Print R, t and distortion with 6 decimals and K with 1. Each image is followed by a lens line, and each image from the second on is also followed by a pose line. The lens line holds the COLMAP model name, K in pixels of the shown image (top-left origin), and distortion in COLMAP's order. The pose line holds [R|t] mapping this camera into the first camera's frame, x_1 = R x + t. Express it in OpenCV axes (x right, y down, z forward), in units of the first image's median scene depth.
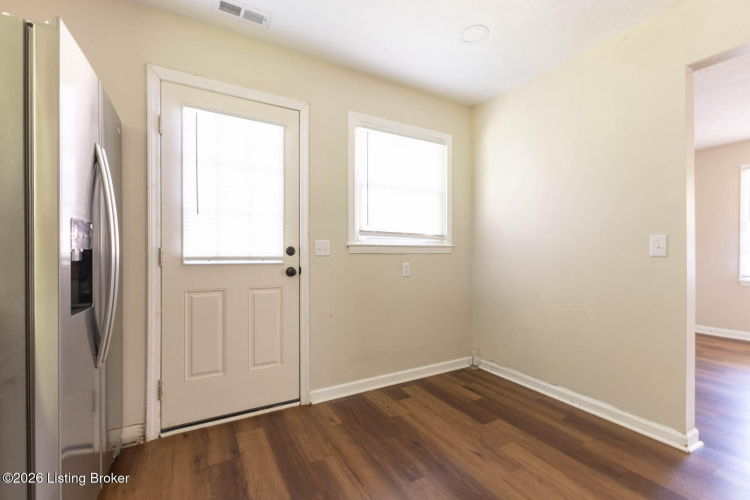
lens RADIAL K [[329.0, 0, 376.8], [0, 329.0, 254.0], [0, 0, 1]] dist [-0.000066, 0.000025]
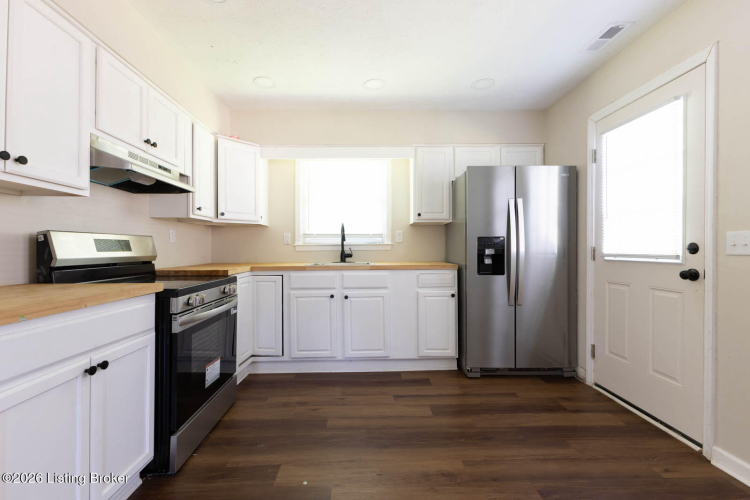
lens RADIAL K [[320.4, 0, 375.0], [0, 320.4, 250.0], [0, 0, 1]] dist [0.000297, 0.000164]
pose [[-0.476278, -0.004144, -0.879285, 0.854065], [-0.009360, 0.999956, 0.000357, 0.001664], [0.879245, 0.008400, -0.476296, 0.767650]]
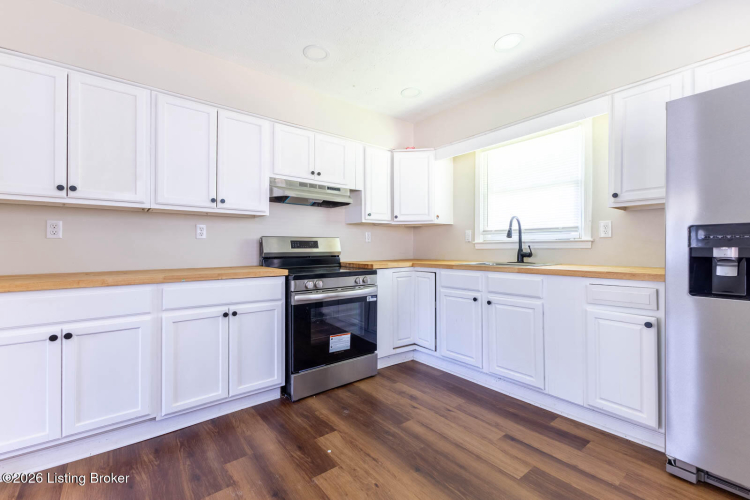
lens RADIAL K [[320.4, 0, 375.0], [0, 320.4, 250.0], [0, 0, 1]] dist [0.000297, 0.000164]
pose [[-0.988446, -0.005860, -0.151462, 0.583376], [-0.008552, 0.999817, 0.017132, -0.002427], [0.151334, 0.018229, -0.988315, 0.938916]]
